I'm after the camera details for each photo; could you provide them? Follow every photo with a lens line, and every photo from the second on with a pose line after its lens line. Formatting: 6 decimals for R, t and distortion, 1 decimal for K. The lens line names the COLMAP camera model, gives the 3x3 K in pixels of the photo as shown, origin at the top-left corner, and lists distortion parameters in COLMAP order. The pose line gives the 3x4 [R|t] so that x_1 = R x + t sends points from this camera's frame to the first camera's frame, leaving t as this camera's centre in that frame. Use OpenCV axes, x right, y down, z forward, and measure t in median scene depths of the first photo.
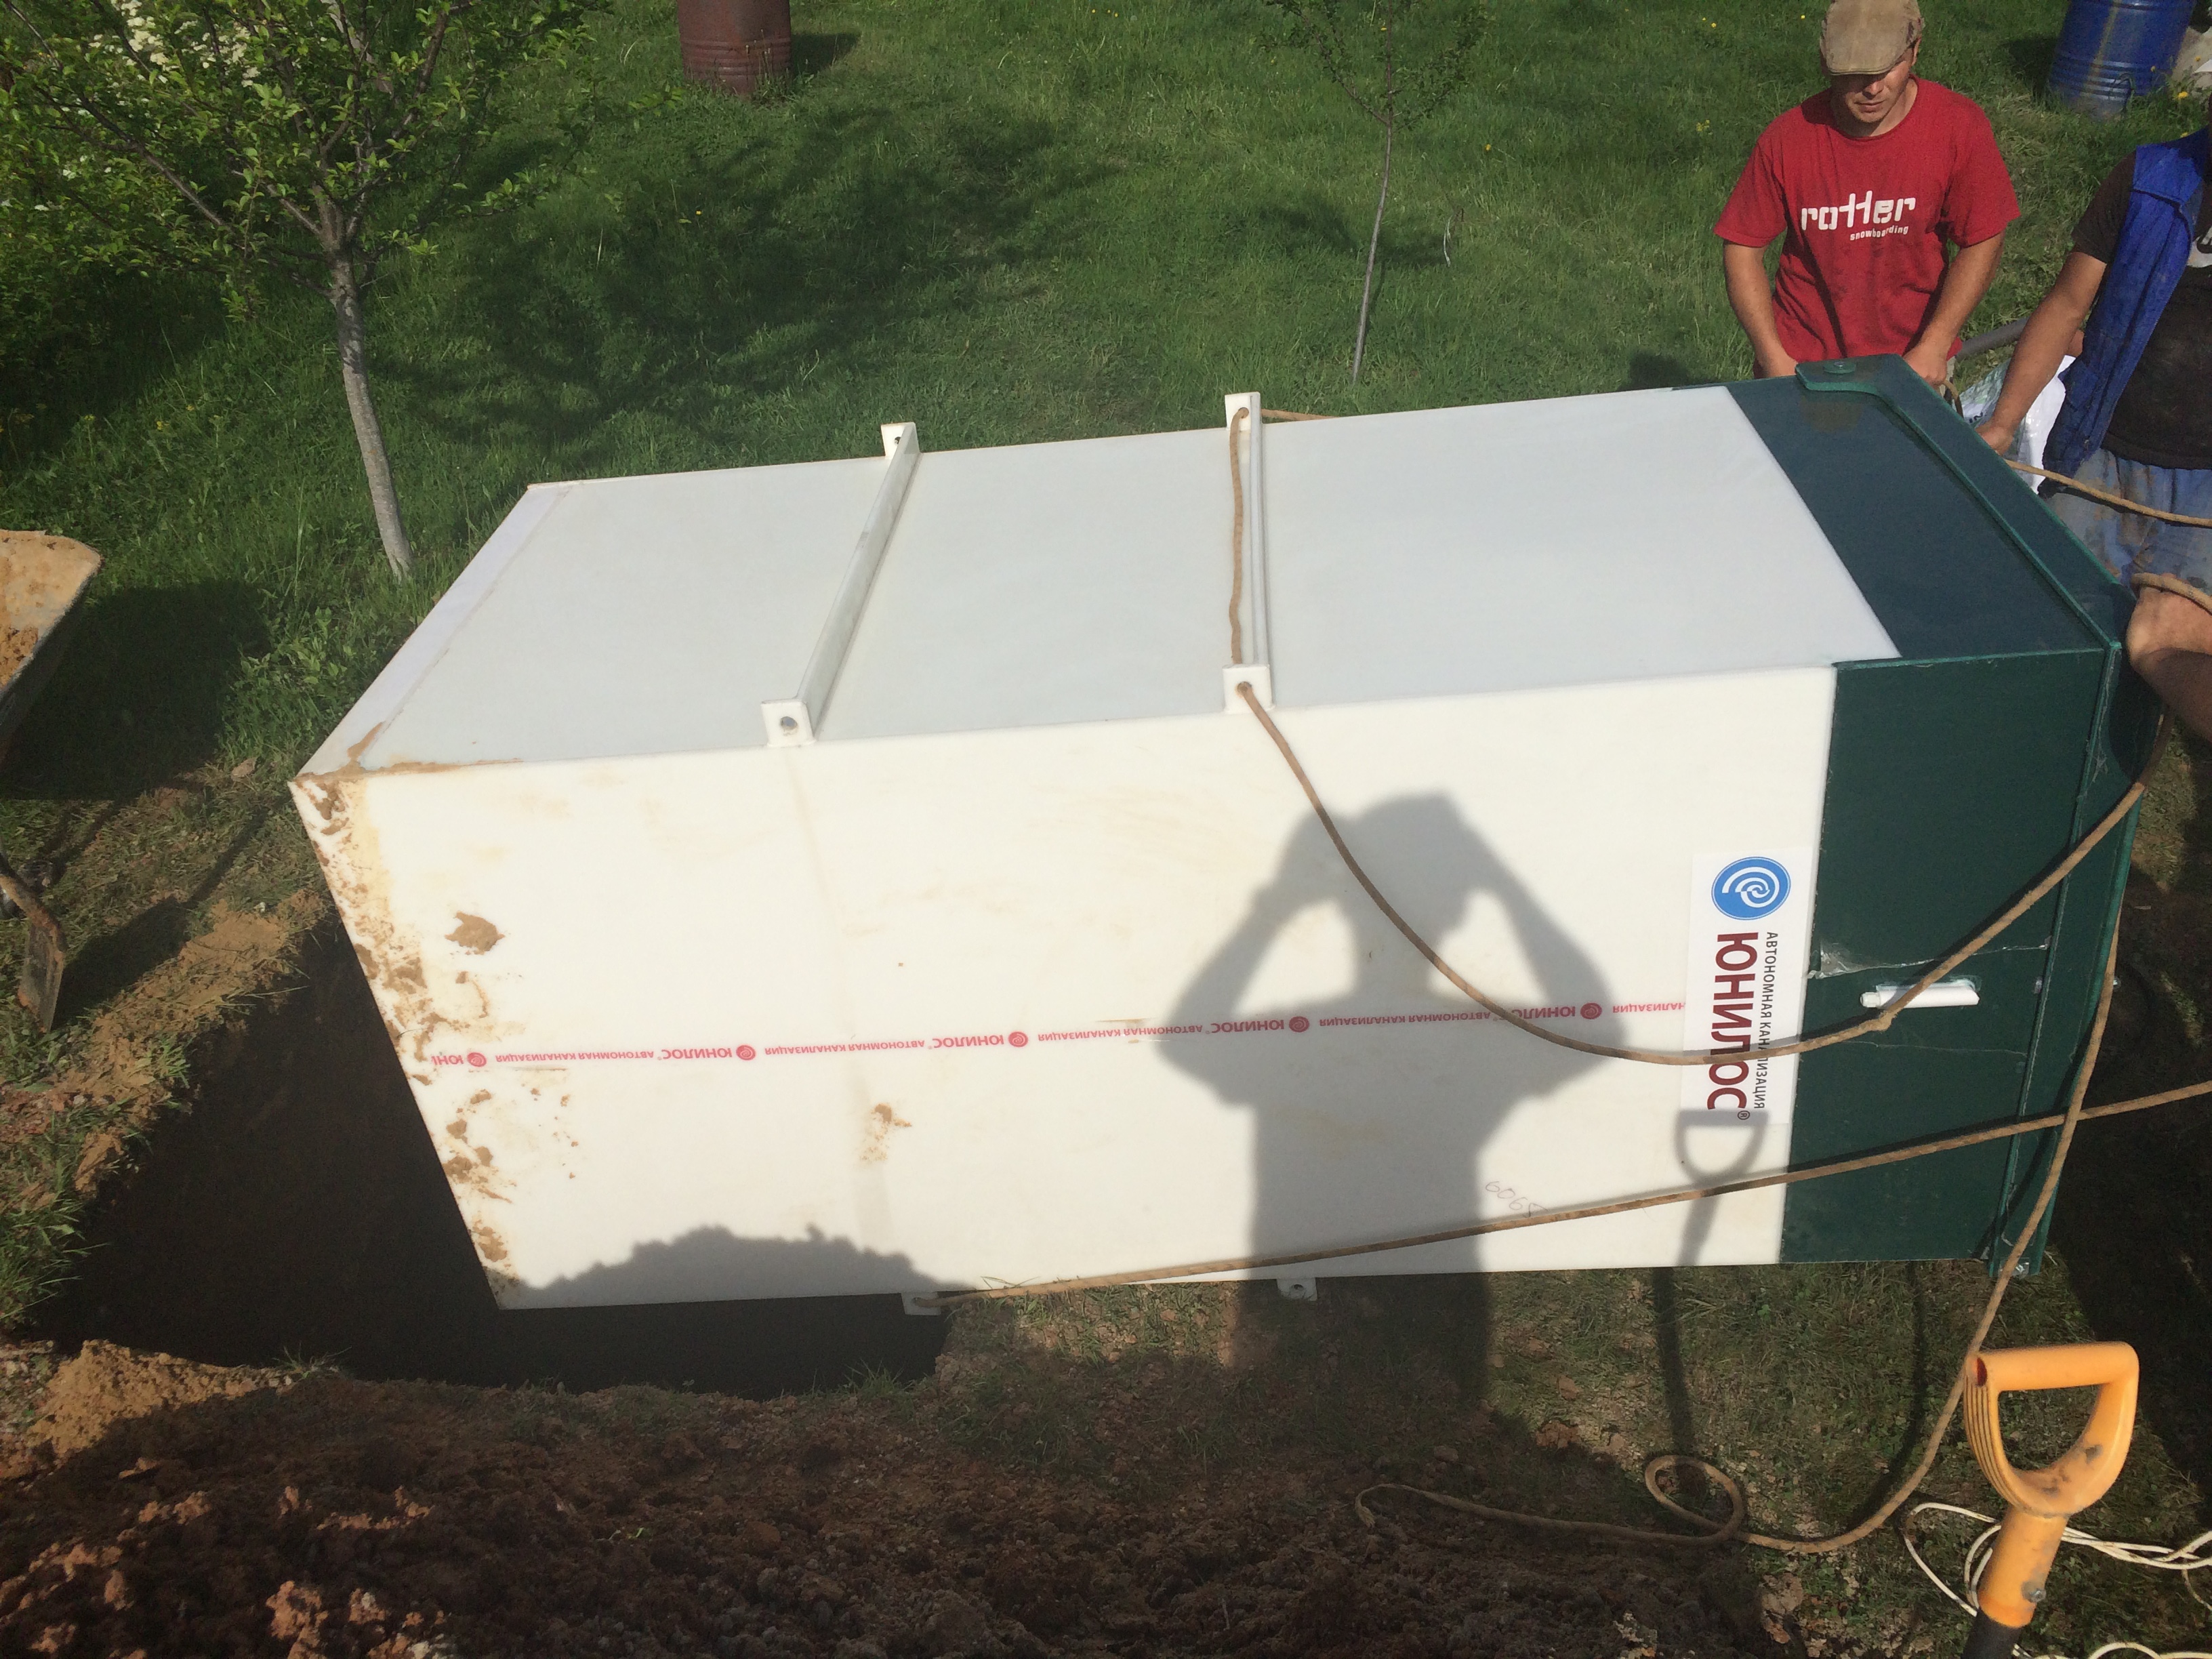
lens RADIAL K [[1855.5, 0, 1106.0], [0, 1855.5, 829.5], [0, 0, 1]] dist [0.148851, -0.263341]
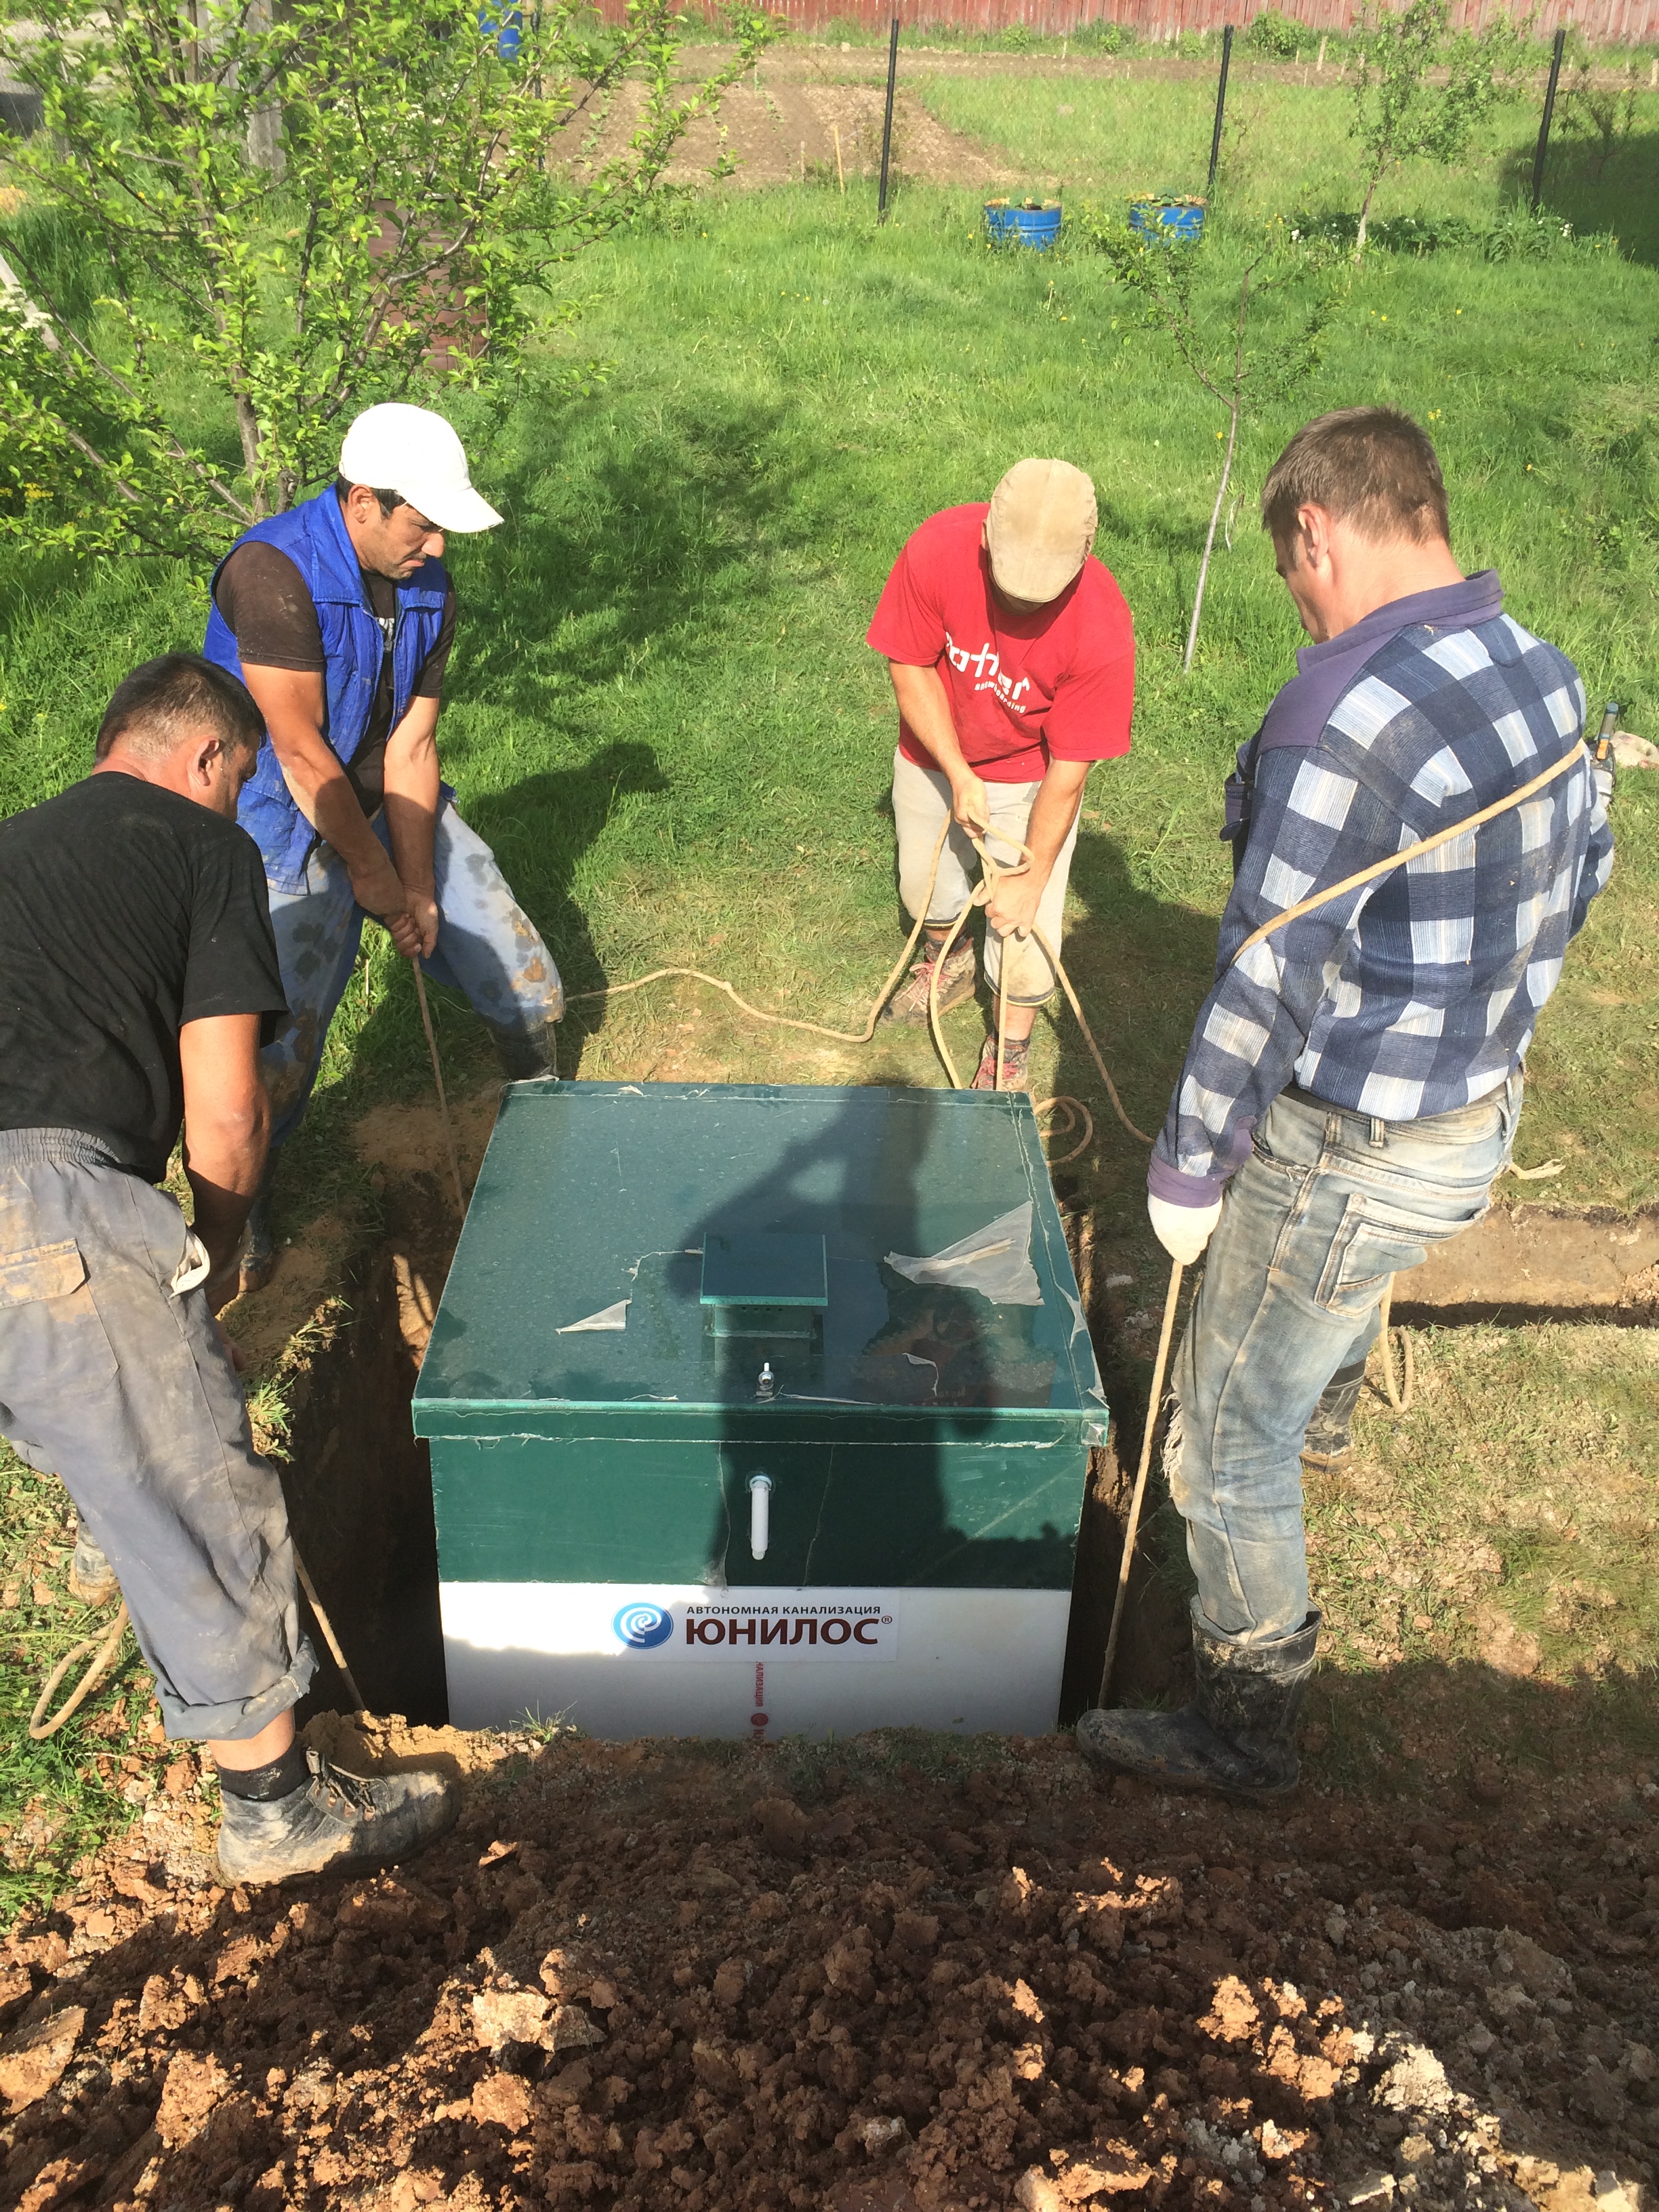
lens RADIAL K [[1883.9, 0, 829.5], [0, 1883.9, 1150.6], [0, 0, 1]] dist [-0.006369, -0.003635]
pose [[0.994275, -0.033796, 0.101367, -0.167924], [0.032338, 0.999349, 0.015998, -0.005200], [-0.101842, -0.012628, 0.994720, 0.029887]]
